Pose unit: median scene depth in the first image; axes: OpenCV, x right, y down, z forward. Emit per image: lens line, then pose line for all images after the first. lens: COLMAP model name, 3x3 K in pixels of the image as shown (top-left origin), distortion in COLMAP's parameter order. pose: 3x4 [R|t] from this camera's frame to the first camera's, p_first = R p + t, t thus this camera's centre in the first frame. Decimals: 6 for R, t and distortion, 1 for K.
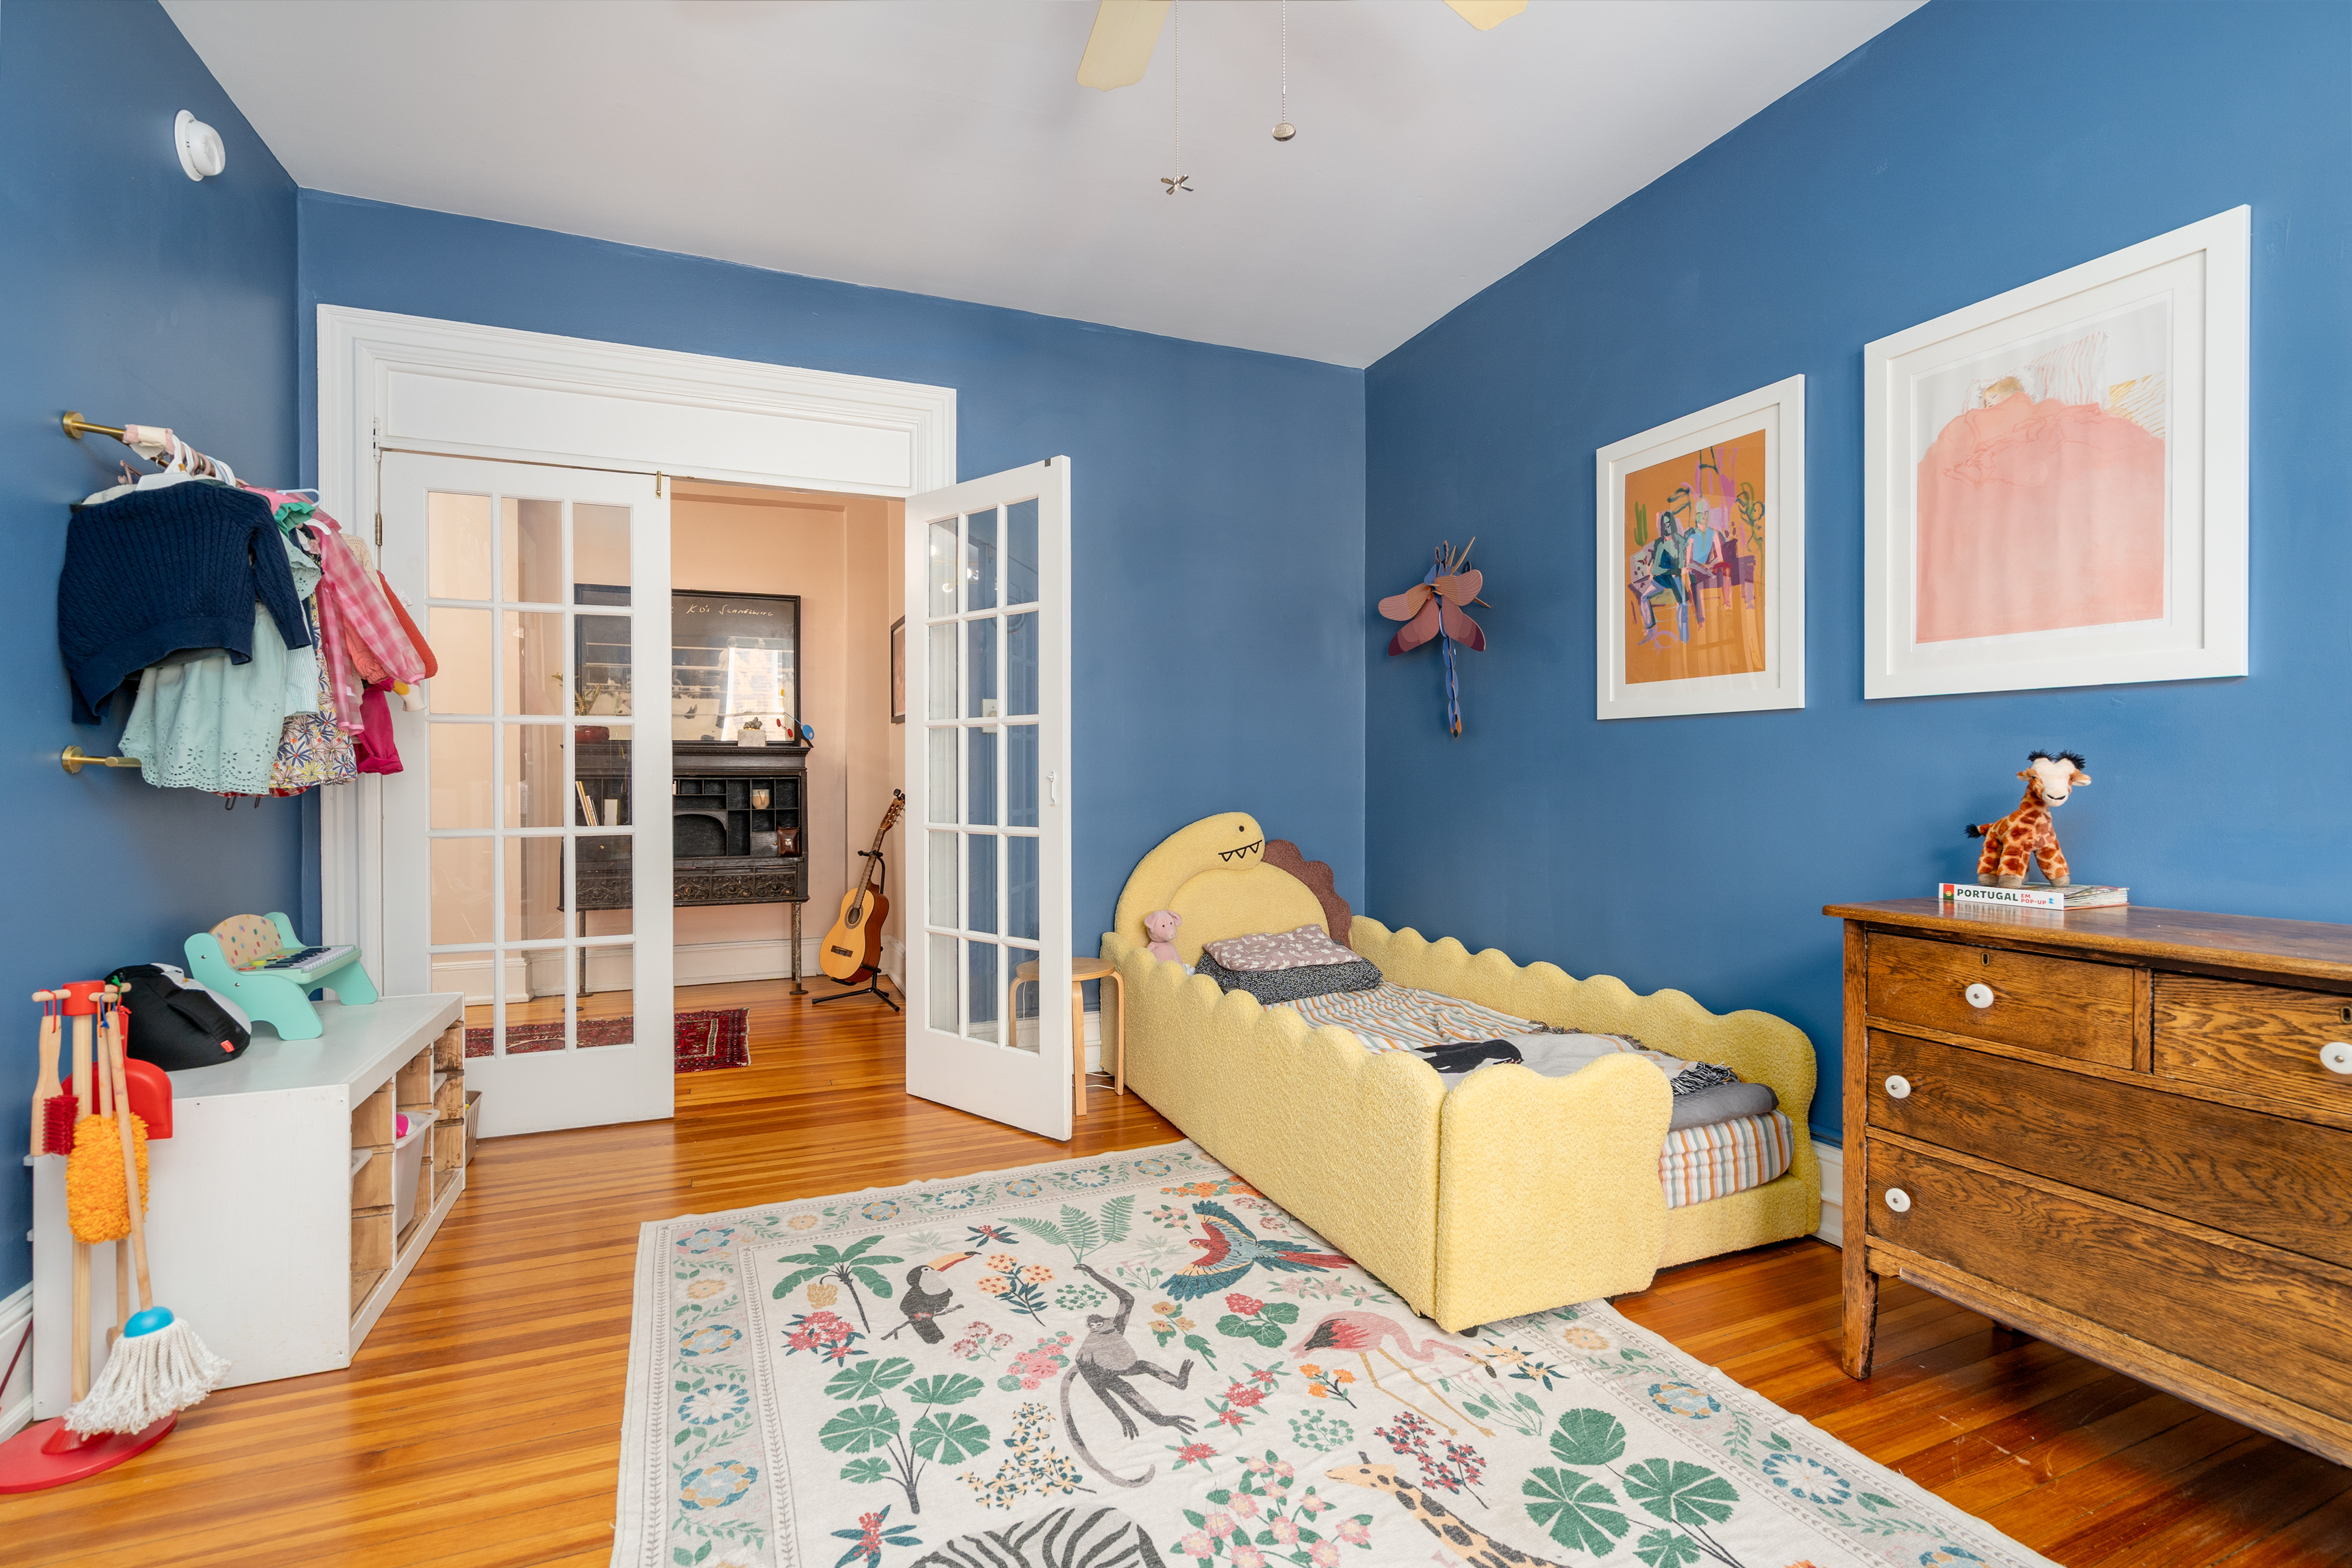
lens RADIAL K [[1080.8, 0, 1182.4], [0, 1080.8, 778.3], [0, 0, 1]] dist [-0.003358, 0.001046]
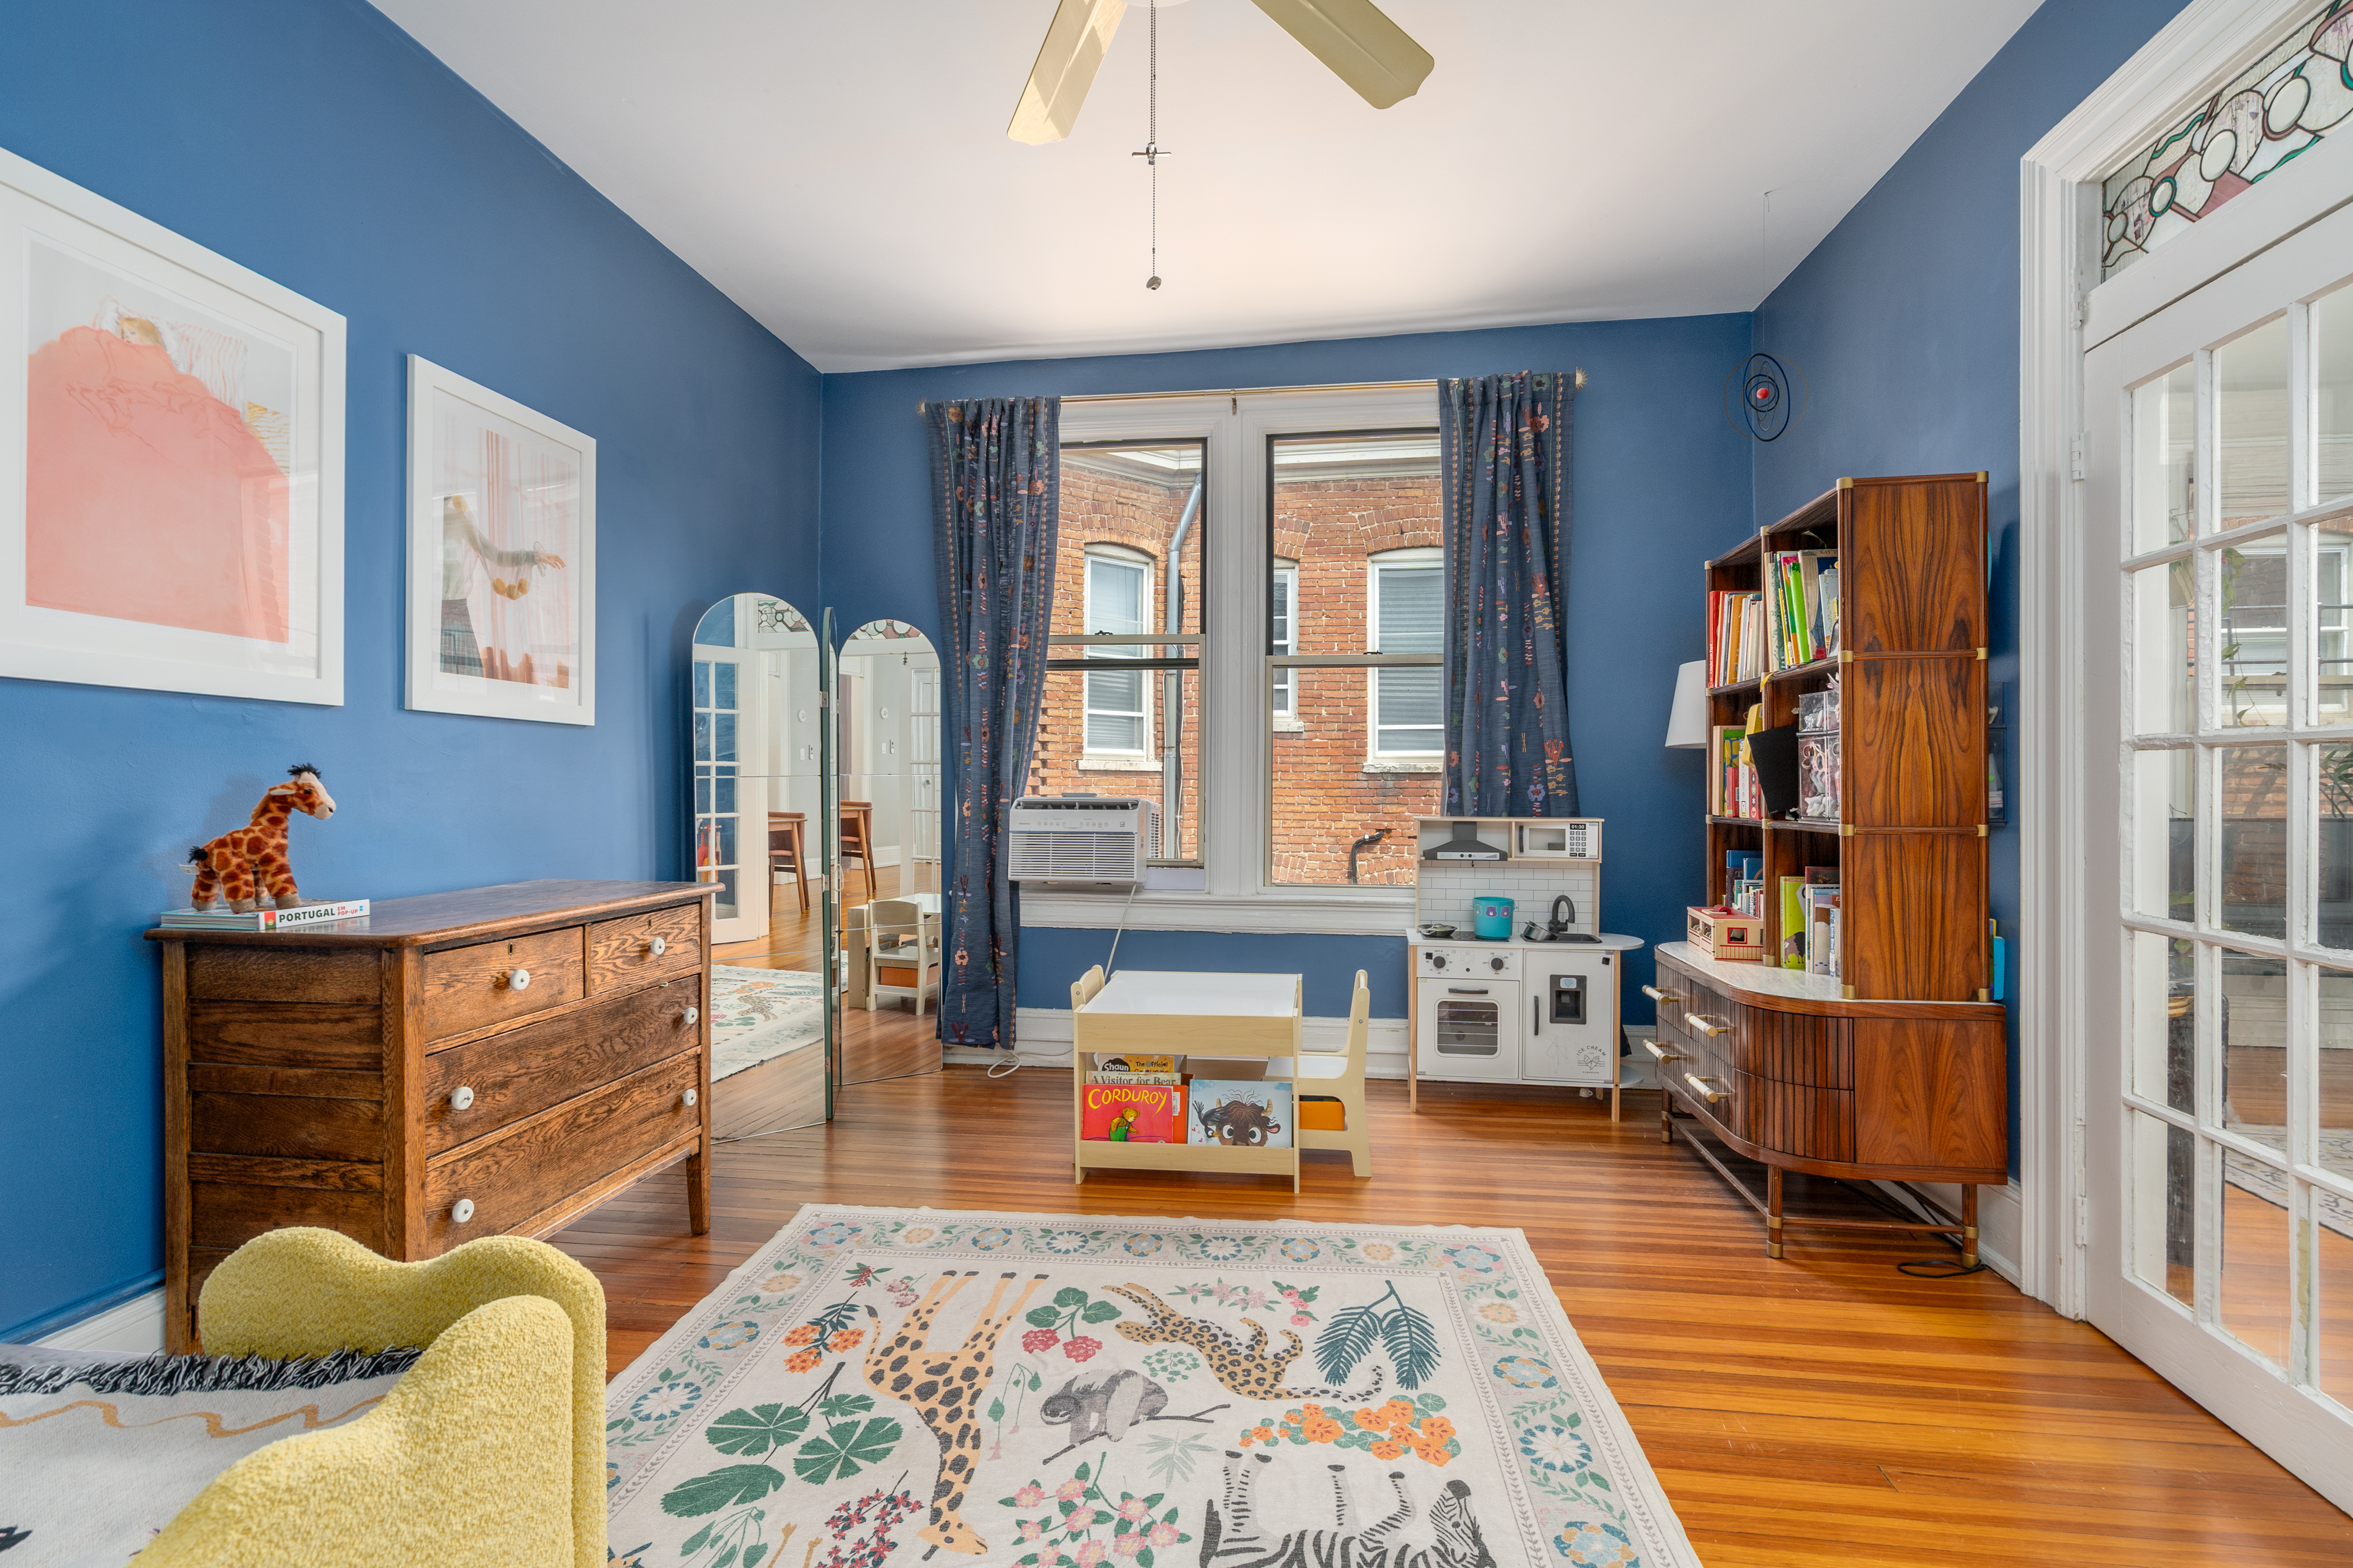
lens RADIAL K [[1081.3, 0, 1183.8], [0, 1081.3, 785.5], [0, 0, 1]] dist [-0.003358, 0.001046]
pose [[-0.862929, 0.003206, 0.505315, -0.470191], [0.002727, 0.999995, -0.001688, -0.002322], [-0.505318, -0.000078, -0.862933, 1.683443]]
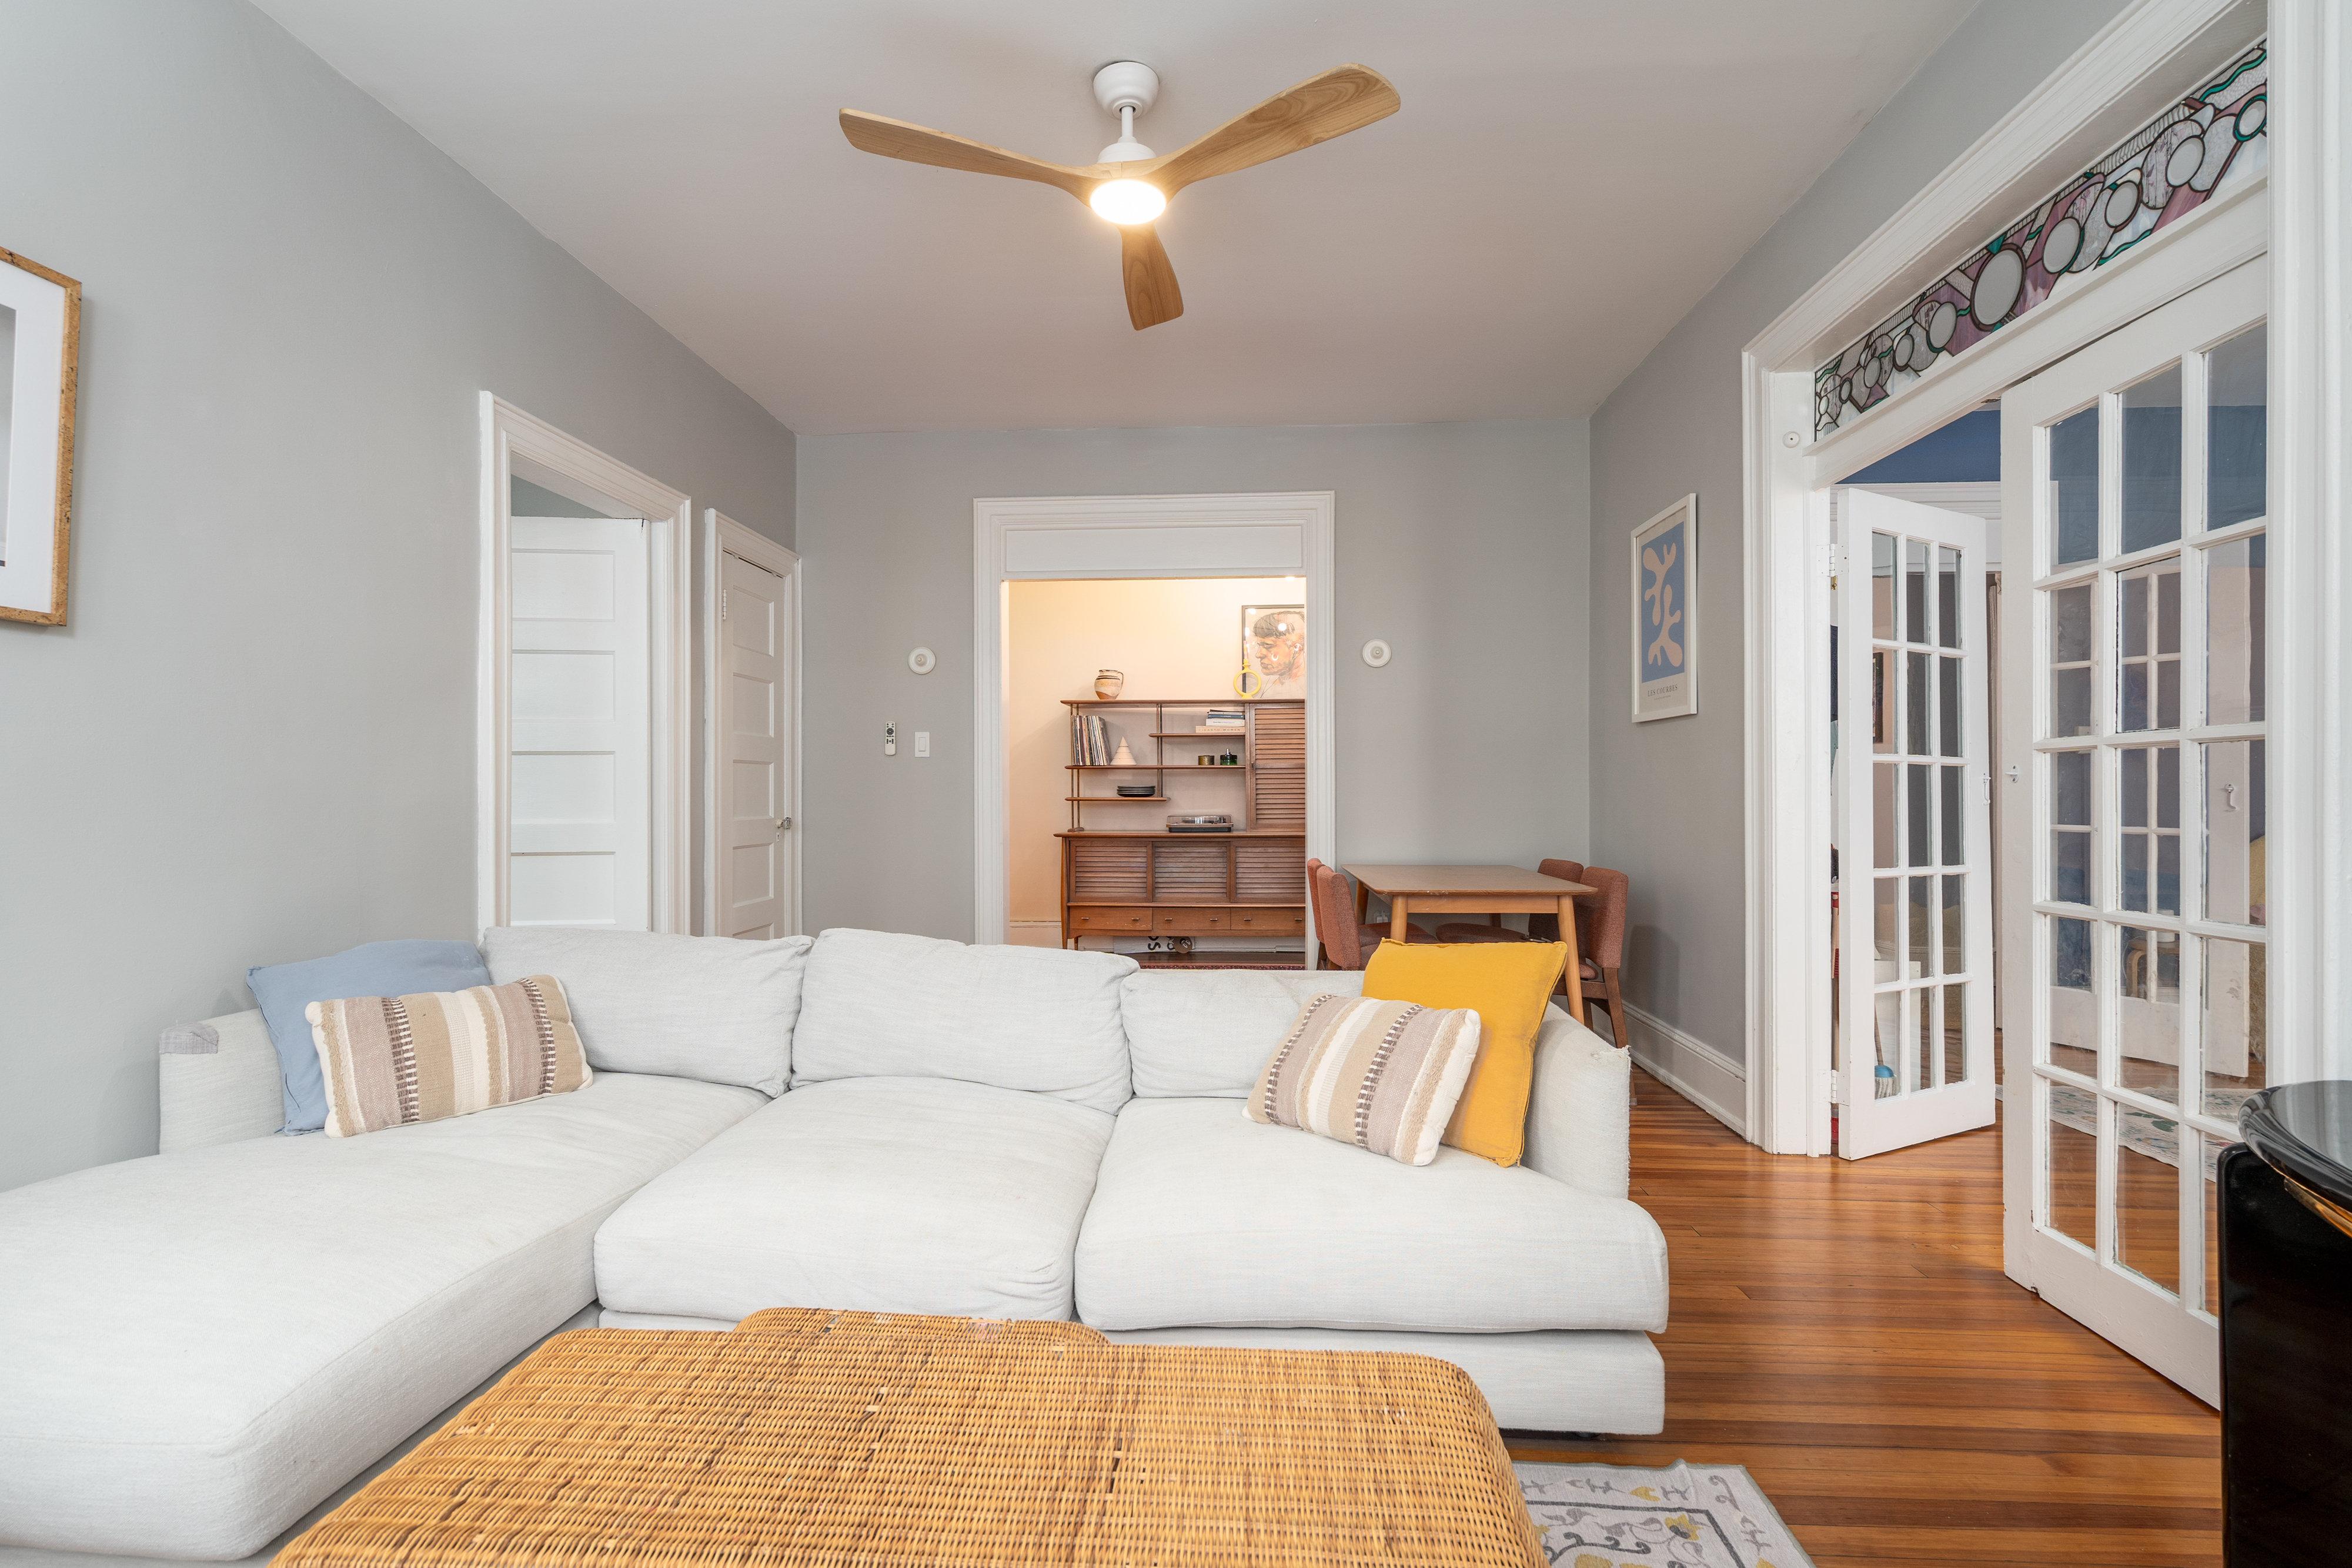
lens RADIAL K [[1080.8, 0, 1165.1], [0, 1080.8, 789.1], [0, 0, 1]] dist [-0.003358, 0.001046]
pose [[0.899572, 0.004612, -0.436749, -1.293981], [-0.008042, 0.999950, -0.006005, 0.030701], [0.436699, 0.008914, 0.899564, -1.289900]]
